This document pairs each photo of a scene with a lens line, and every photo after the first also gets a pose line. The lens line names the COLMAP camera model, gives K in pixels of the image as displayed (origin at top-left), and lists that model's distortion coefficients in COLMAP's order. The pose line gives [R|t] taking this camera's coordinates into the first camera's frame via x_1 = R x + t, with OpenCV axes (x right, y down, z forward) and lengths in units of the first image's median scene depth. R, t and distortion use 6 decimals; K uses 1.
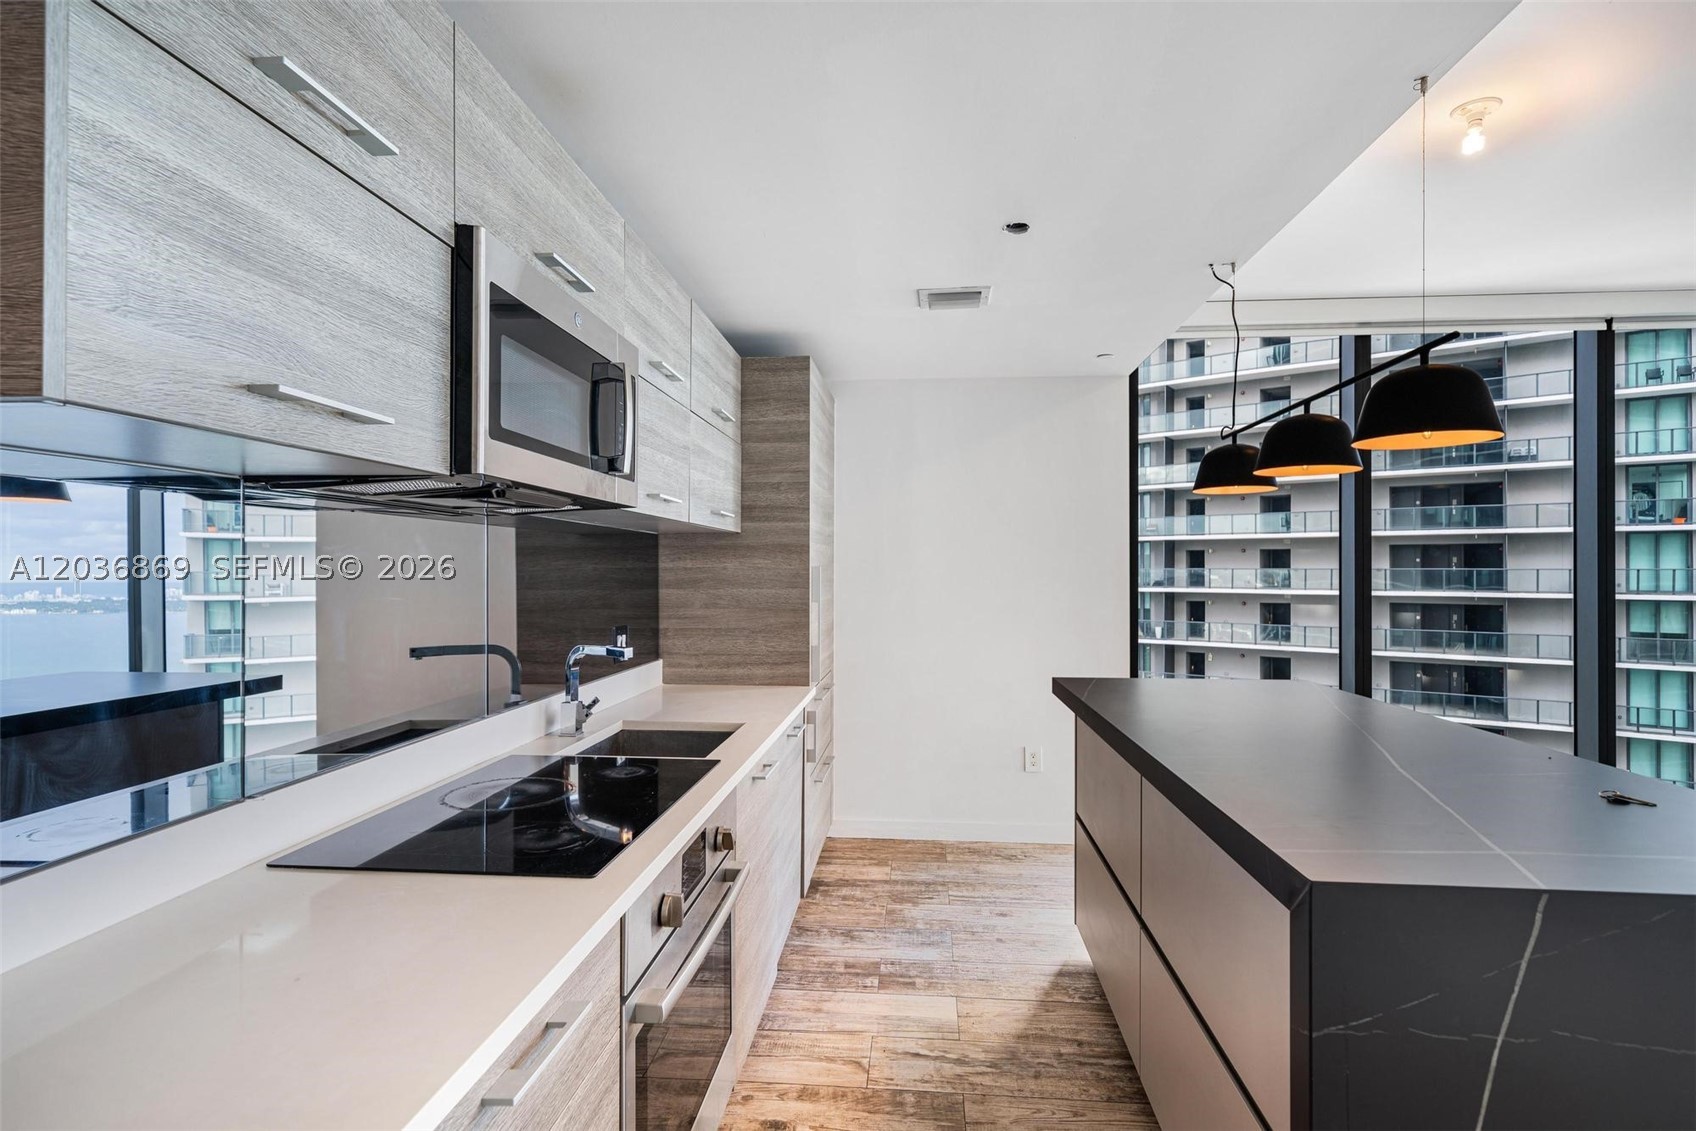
lens RADIAL K [[838.7, 0, 845.6], [0, 838.7, 566.2], [0, 0, 1]] dist [0.003628, 0.000352]
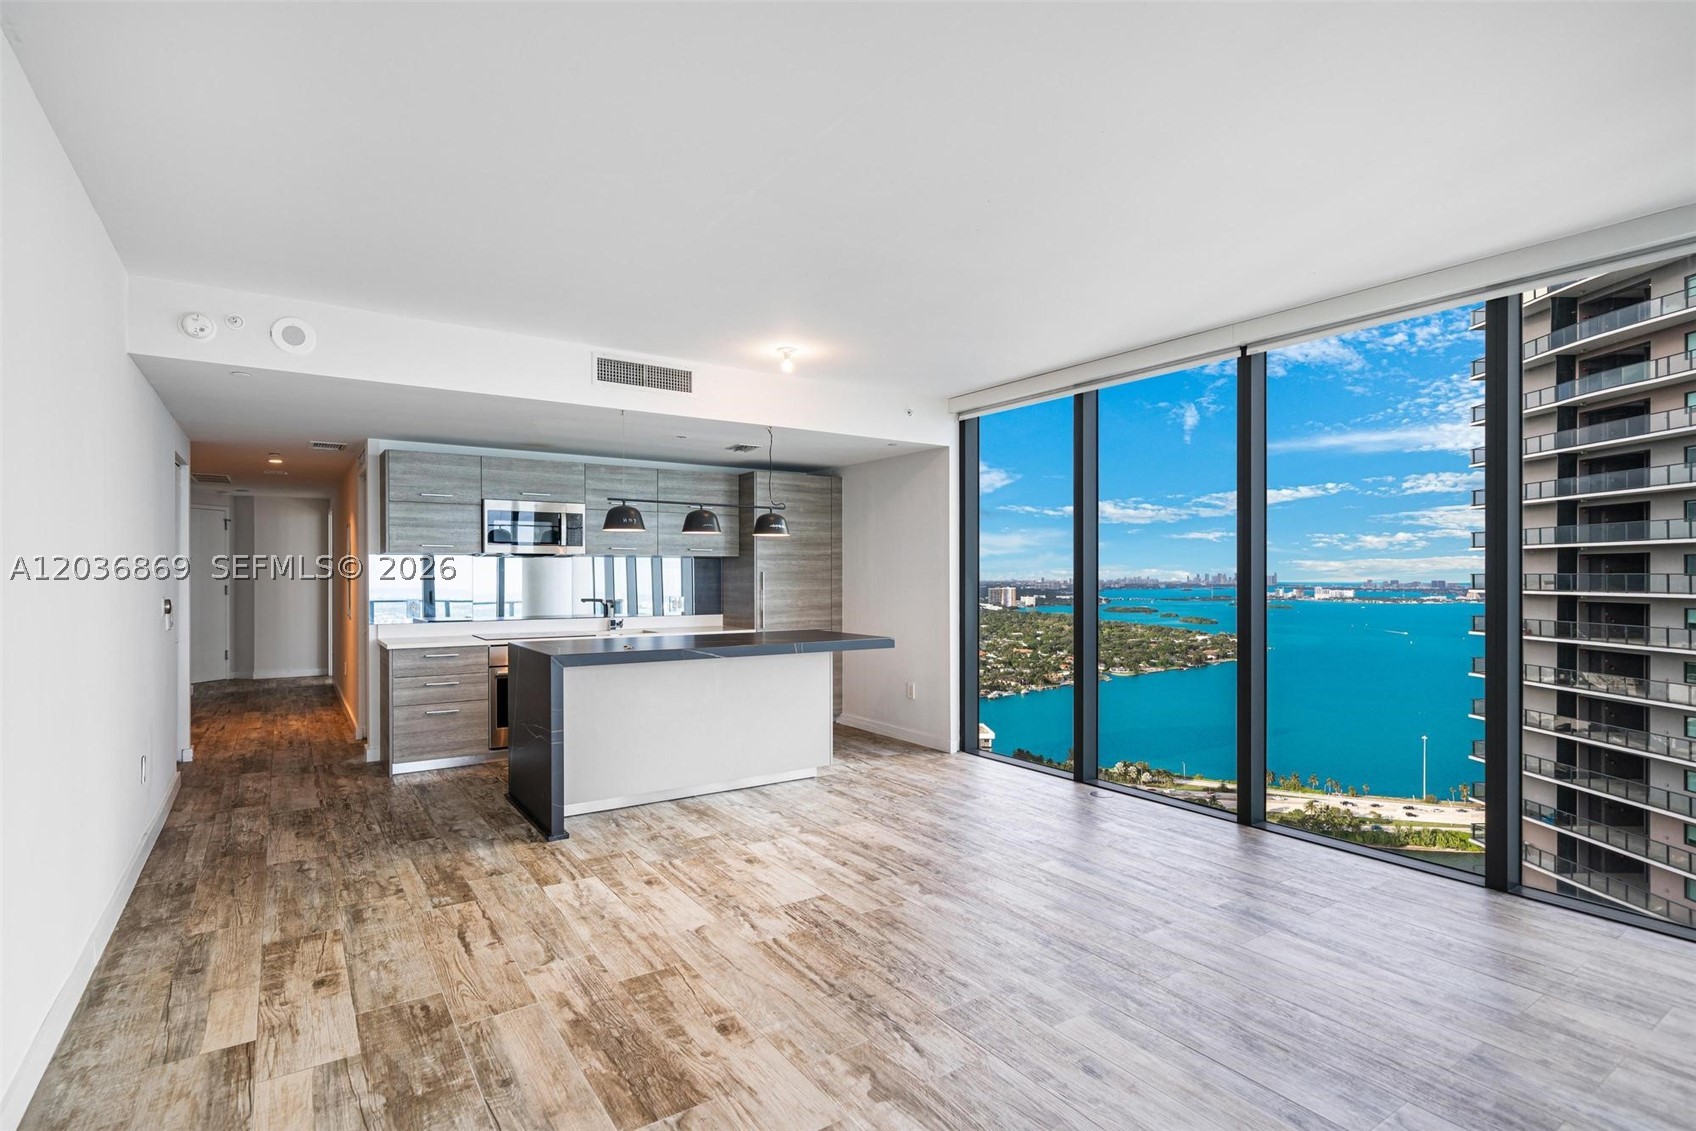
lens RADIAL K [[825.7, 0, 837.4], [0, 825.7, 538.9], [0, 0, 1]] dist [0.000884, -0.000177]
pose [[0.626595, -0.034793, -0.778568, 1.481900], [0.004171, 0.999138, -0.041292, 0.000347], [0.779334, 0.022626, 0.626200, -0.125105]]
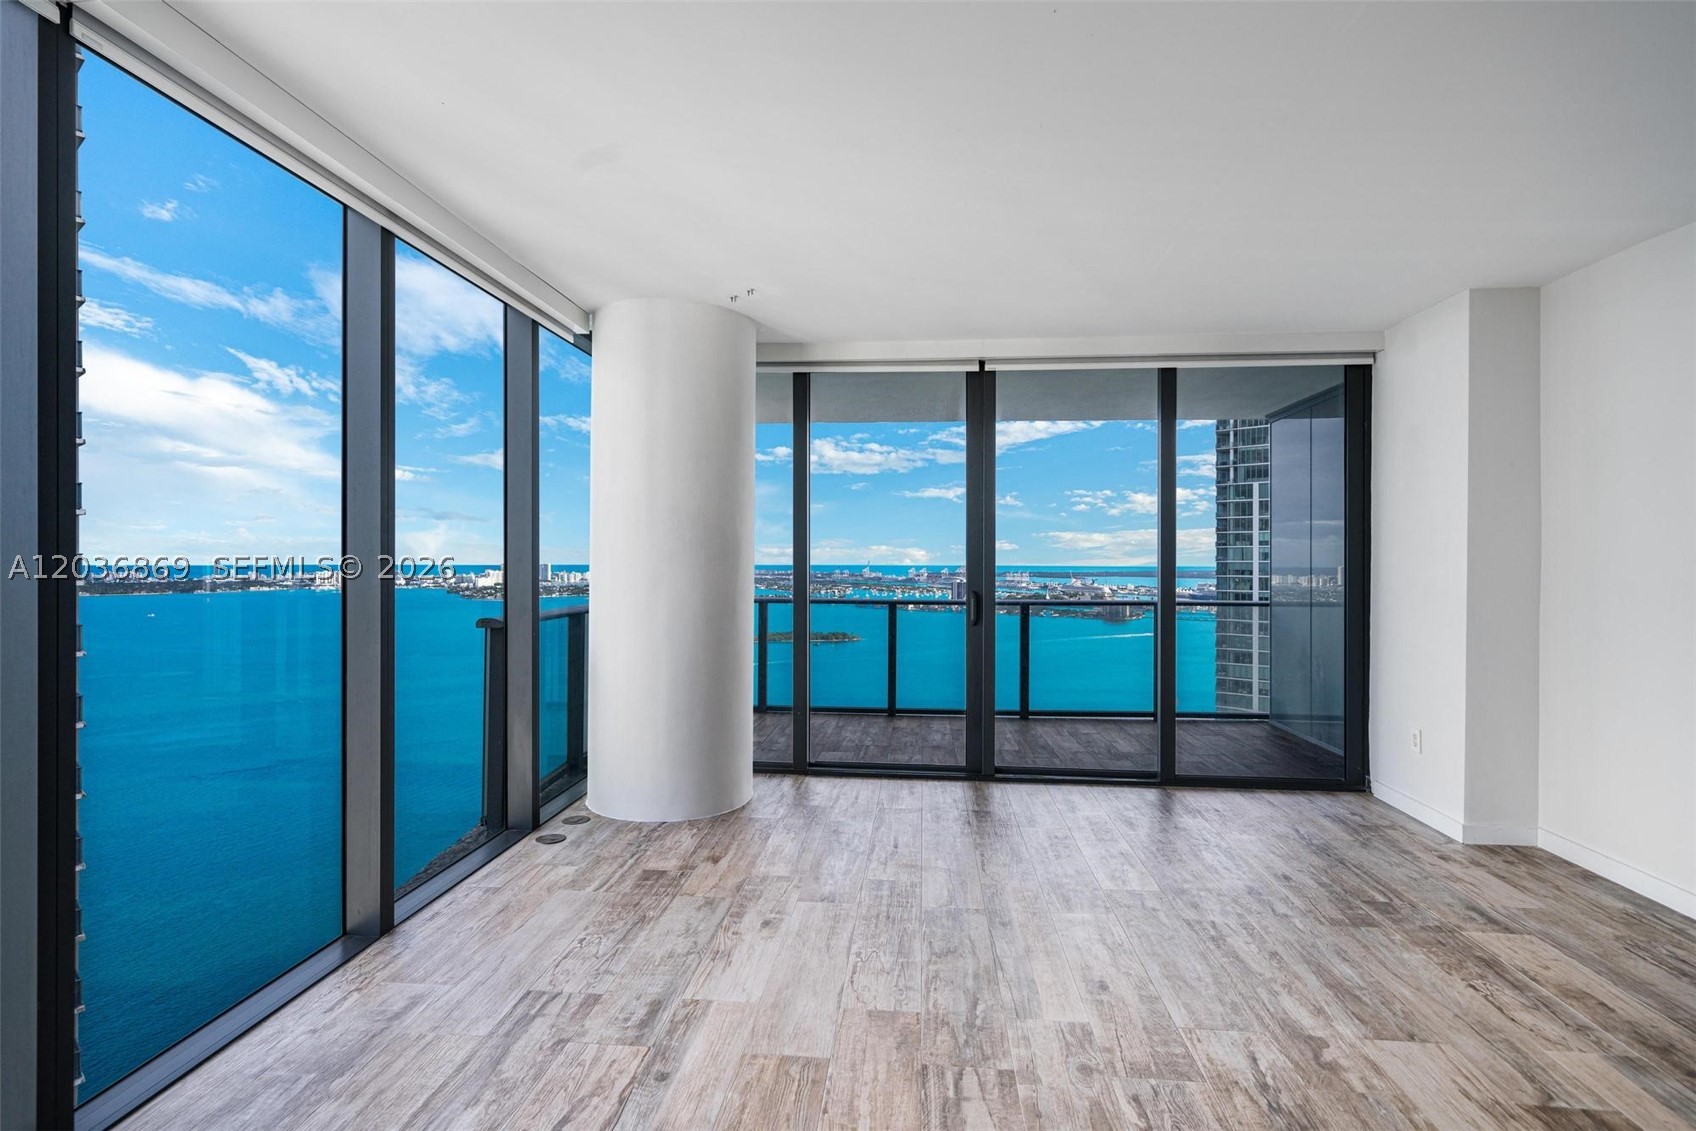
lens RADIAL K [[809.6, 0, 848.4], [0, 809.6, 565.3], [0, 0, 1]] dist [0.000965, 0.000705]
pose [[0.003923, -0.006918, 0.999968, 0.482891], [-0.009973, 0.999926, 0.006957, 0.003179], [-0.999943, -0.010000, 0.003854, 0.583097]]
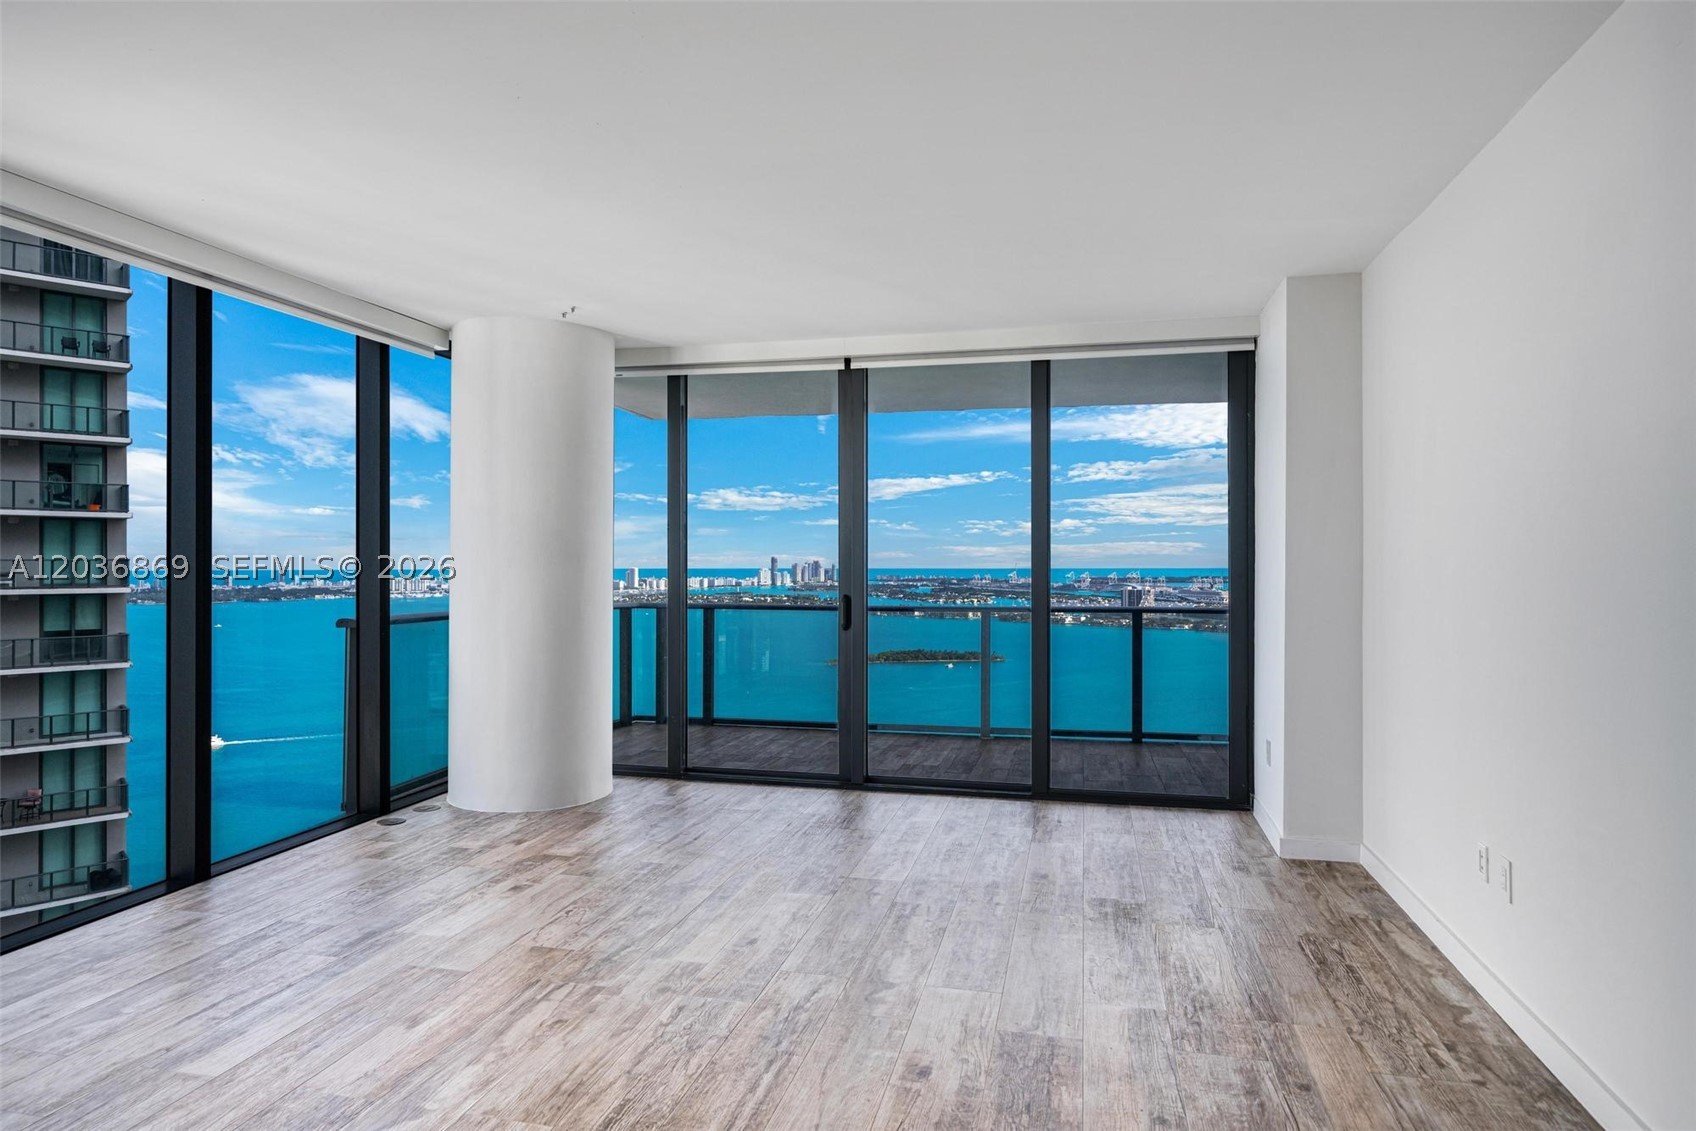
lens RADIAL K [[985.4, 0, 852.9], [0, 985.4, 559.8], [0, 0, 1]] dist [0.003185, -0.000324]
pose [[0.141167, 0.002250, 0.989983, 0.263092], [-0.005854, 0.999982, -0.001438, -0.000098], [-0.989969, -0.005592, 0.141177, 0.162539]]
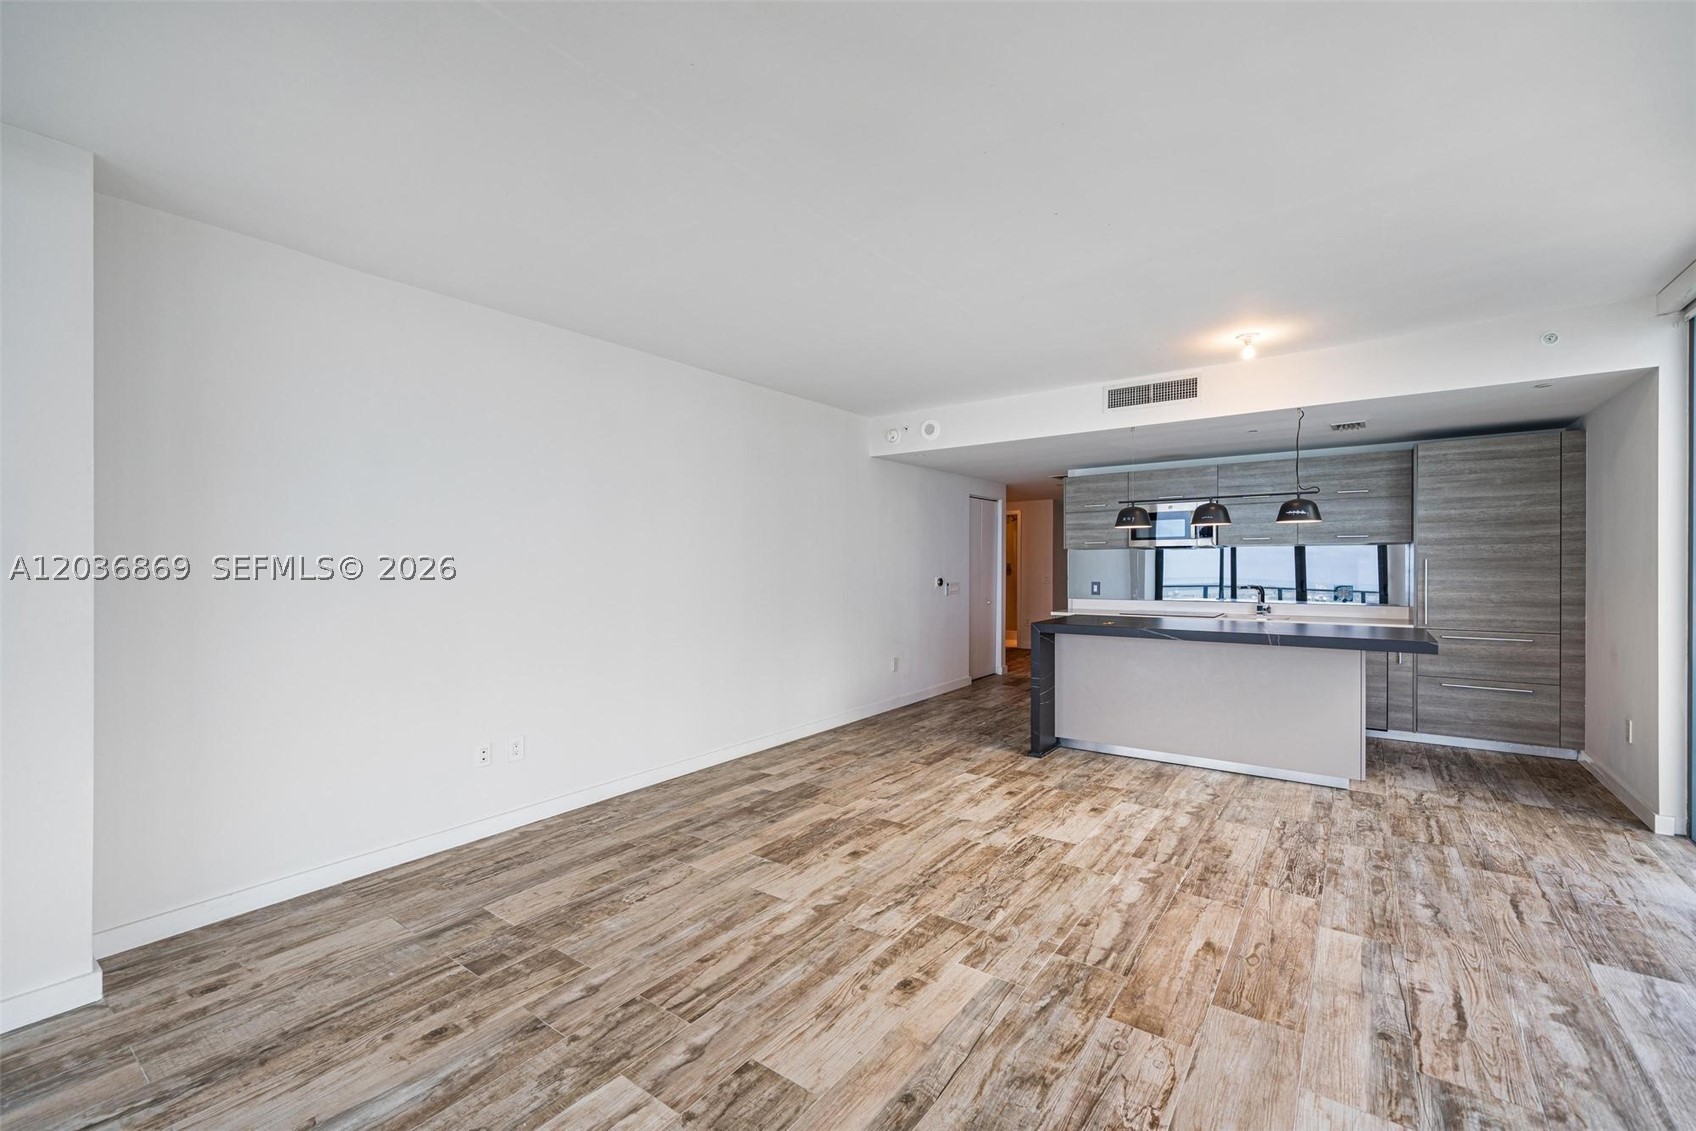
lens RADIAL K [[705.4, 0, 845.3], [0, 705.4, 561.6], [0, 0, 1]] dist [-0.002378, 0.000373]
pose [[-0.521263, -0.000436, -0.853396, 1.652414], [0.010485, 0.999921, -0.006915, 0.002049], [0.853332, -0.012552, -0.521218, 0.641480]]
